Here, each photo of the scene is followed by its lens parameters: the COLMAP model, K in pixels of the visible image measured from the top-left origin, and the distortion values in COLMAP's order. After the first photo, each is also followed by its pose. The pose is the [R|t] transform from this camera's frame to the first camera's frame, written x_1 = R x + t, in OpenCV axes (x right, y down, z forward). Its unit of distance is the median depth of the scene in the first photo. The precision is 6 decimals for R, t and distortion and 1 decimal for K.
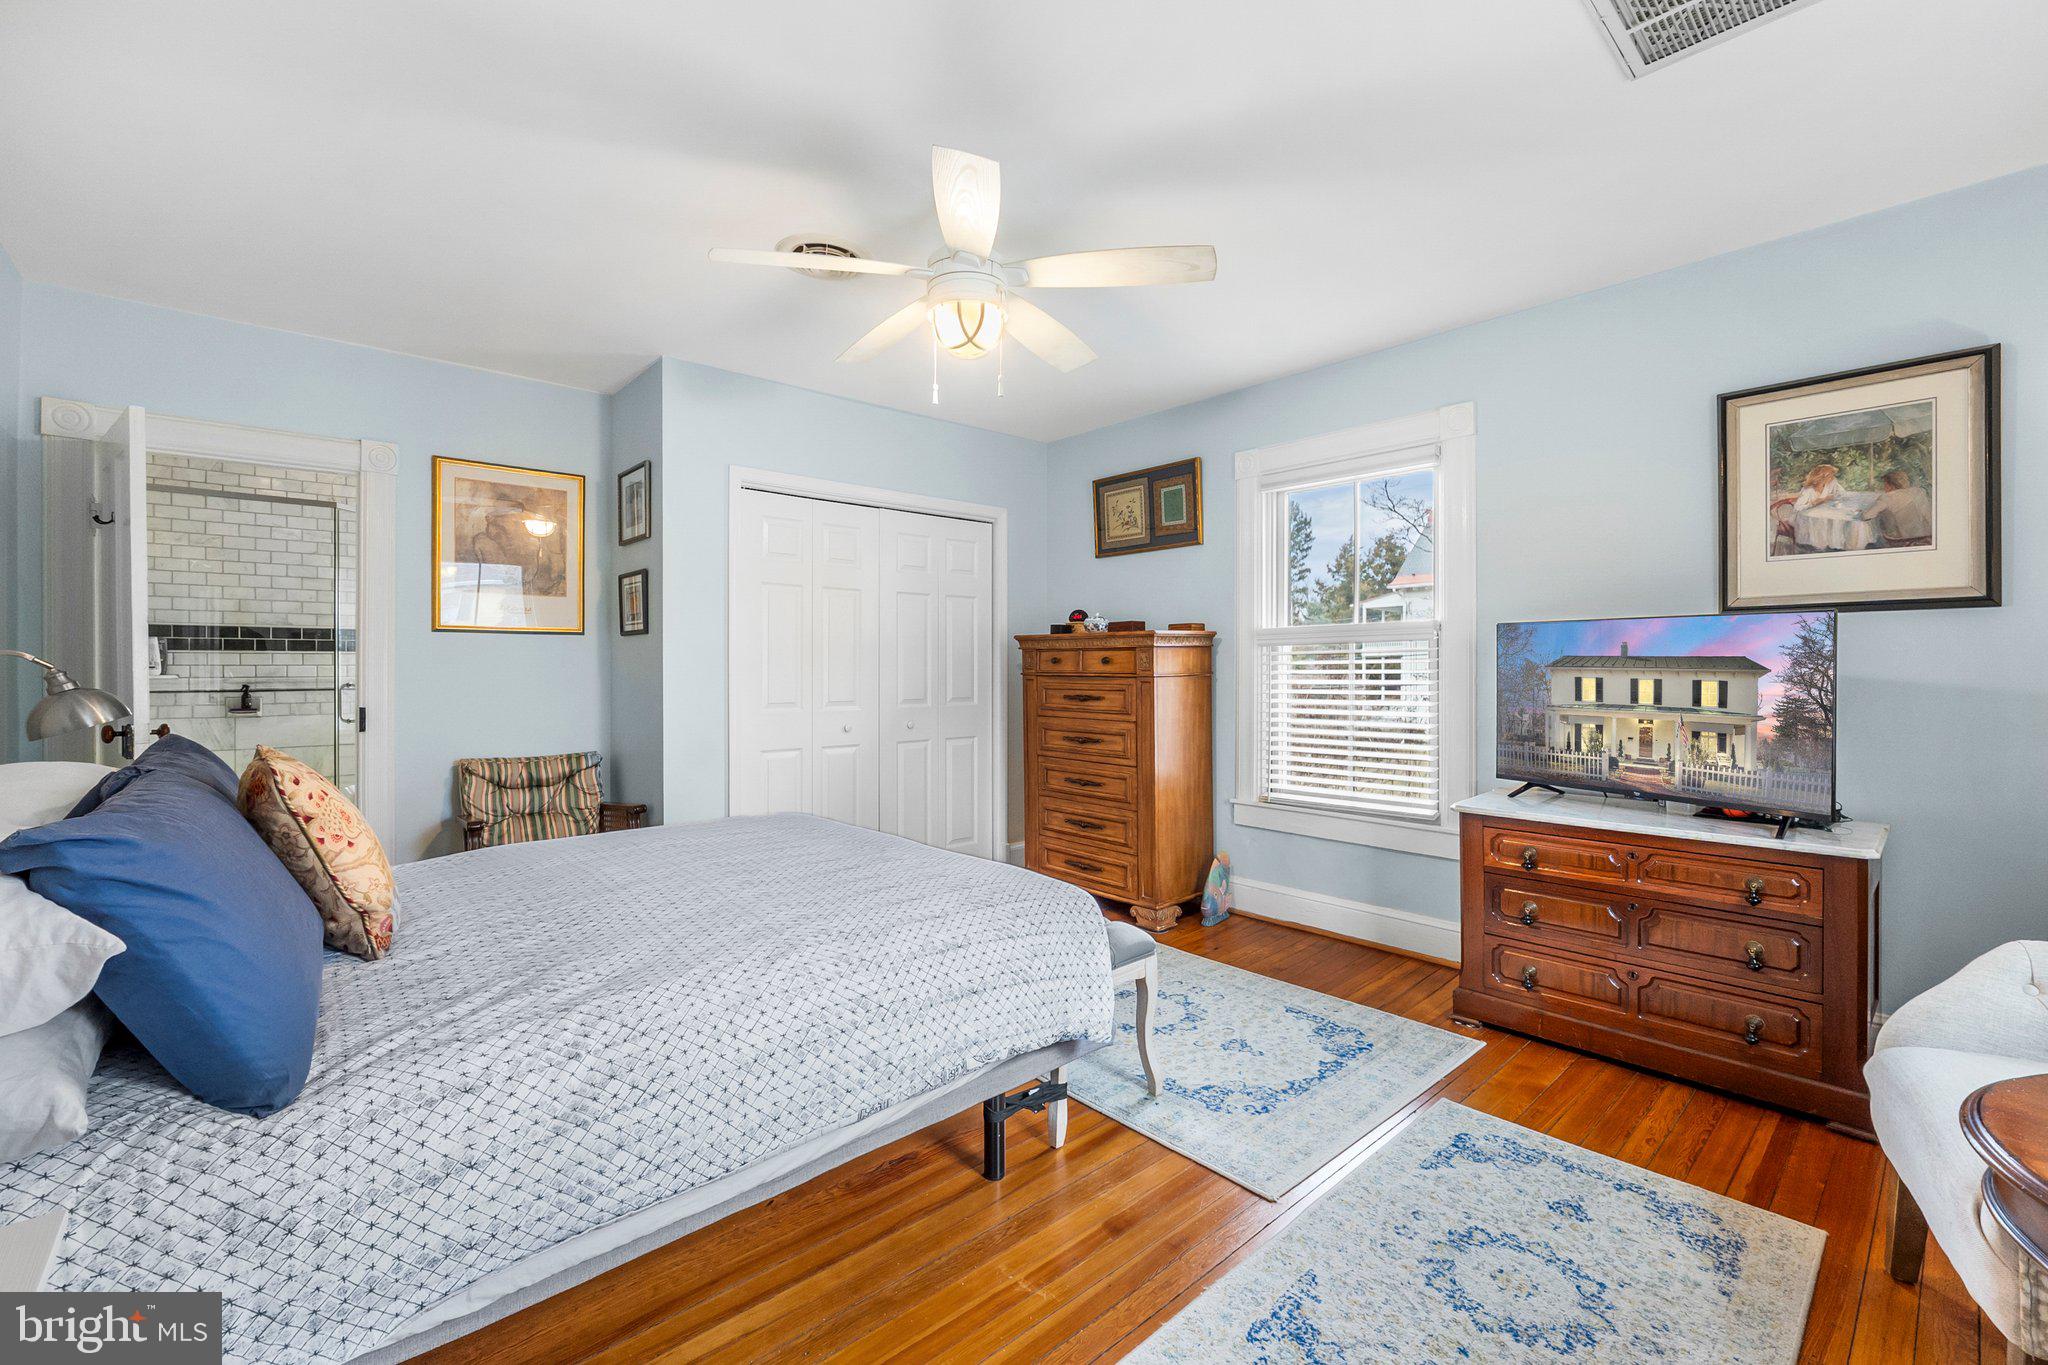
lens RADIAL K [[878.3, 0, 1020.3], [0, 878.3, 661.5], [0, 0, 1]] dist [-0.007866, -0.001675]
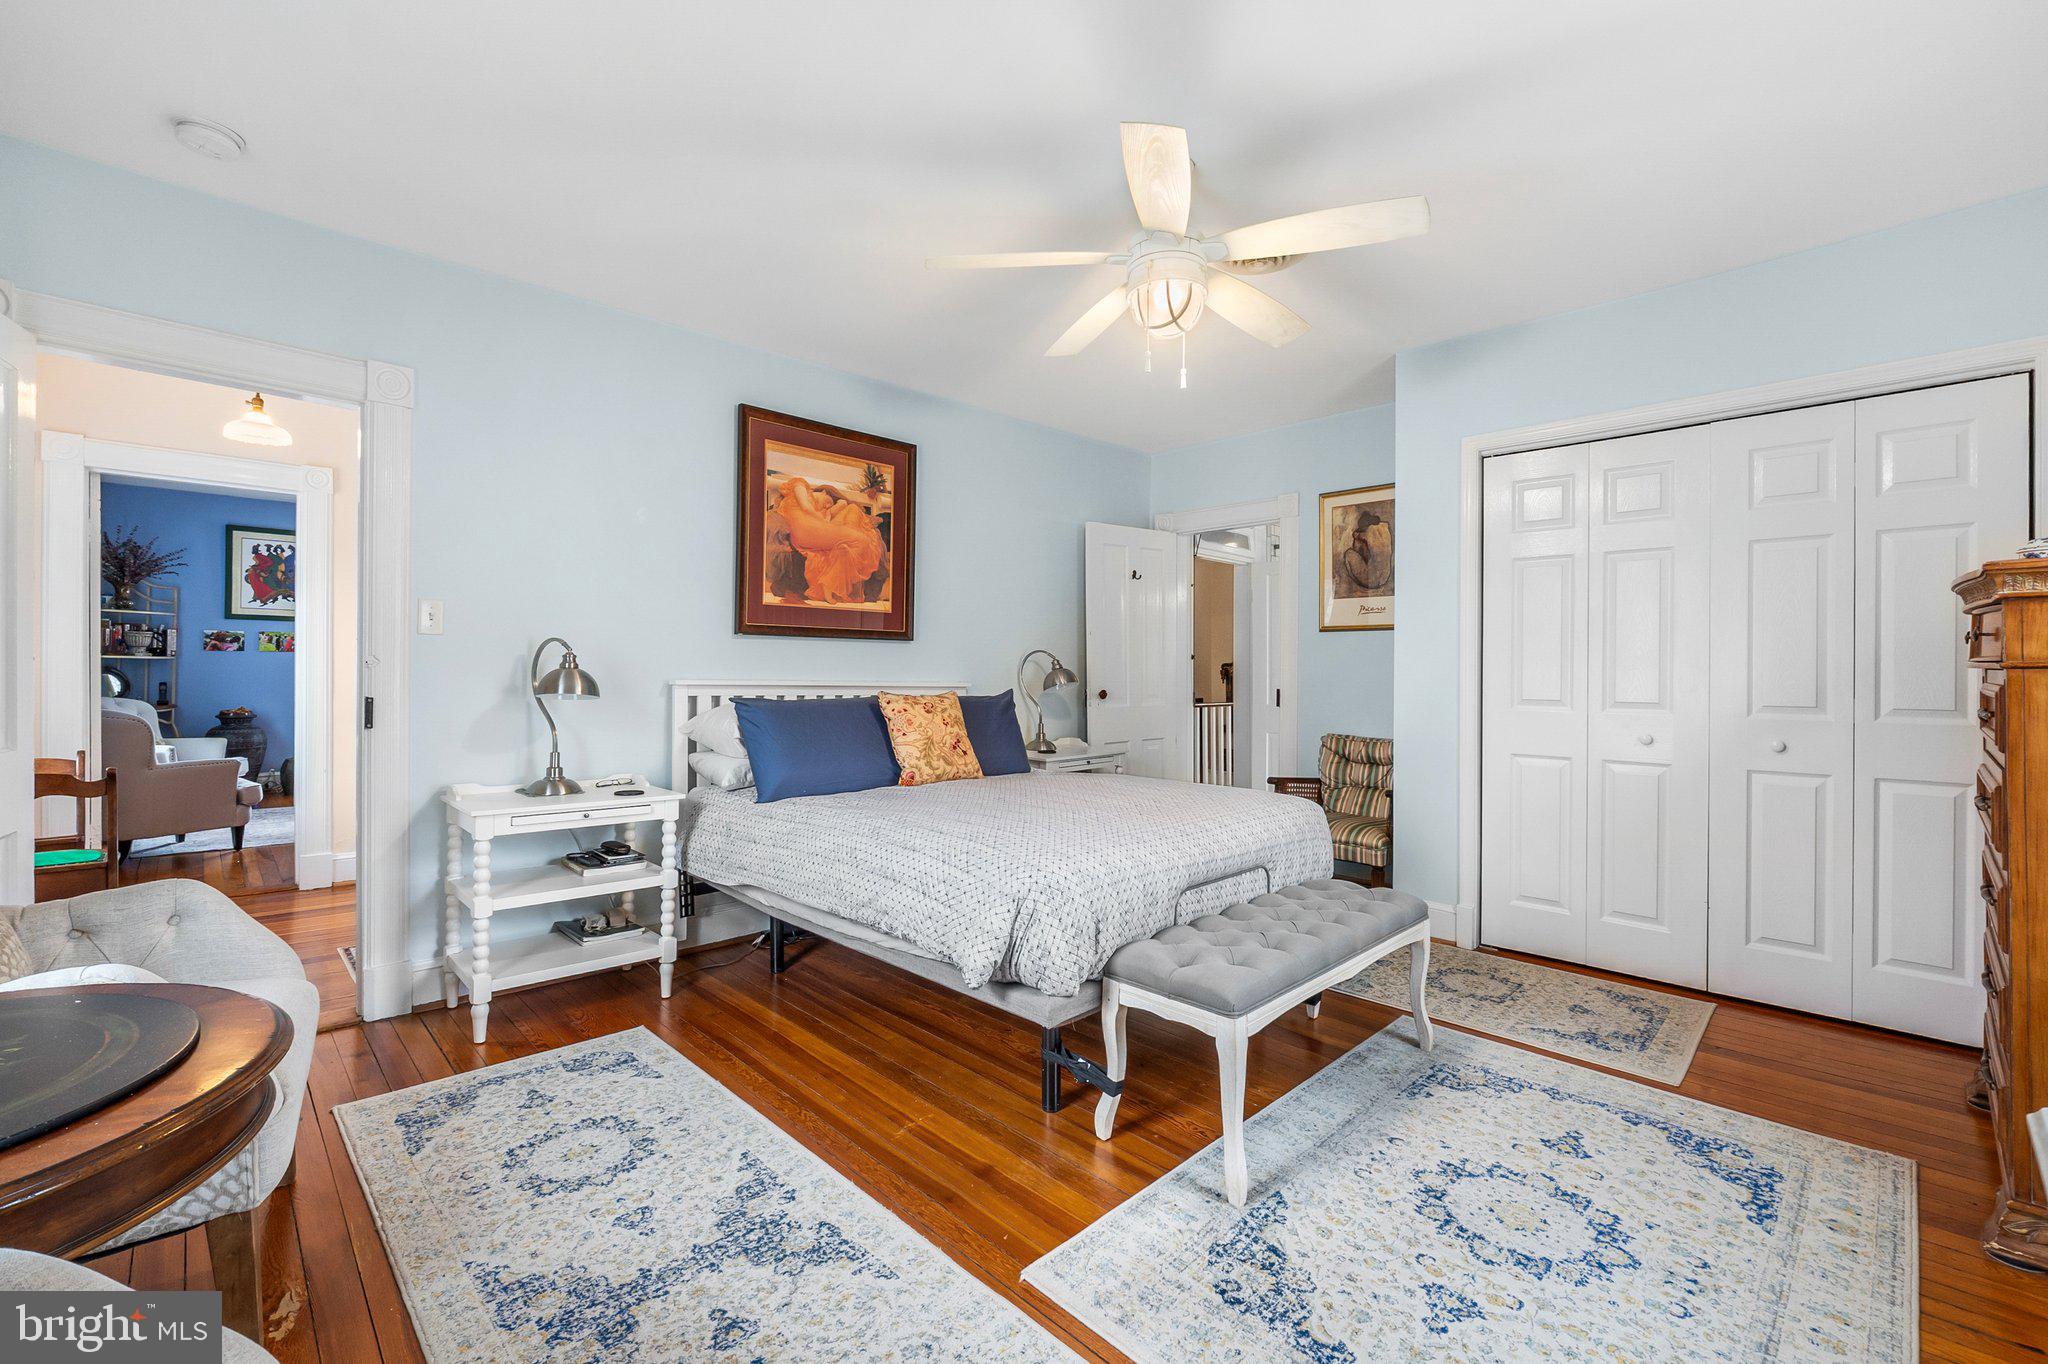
lens RADIAL K [[878.3, 0, 1004.5], [0, 878.3, 677.5], [0, 0, 1]] dist [-0.007866, -0.001675]
pose [[0.013512, 0.013586, -0.999816, 0.894189], [-0.000248, 0.999908, 0.013584, 0.021766], [0.999909, 0.000064, 0.013515, 0.772573]]
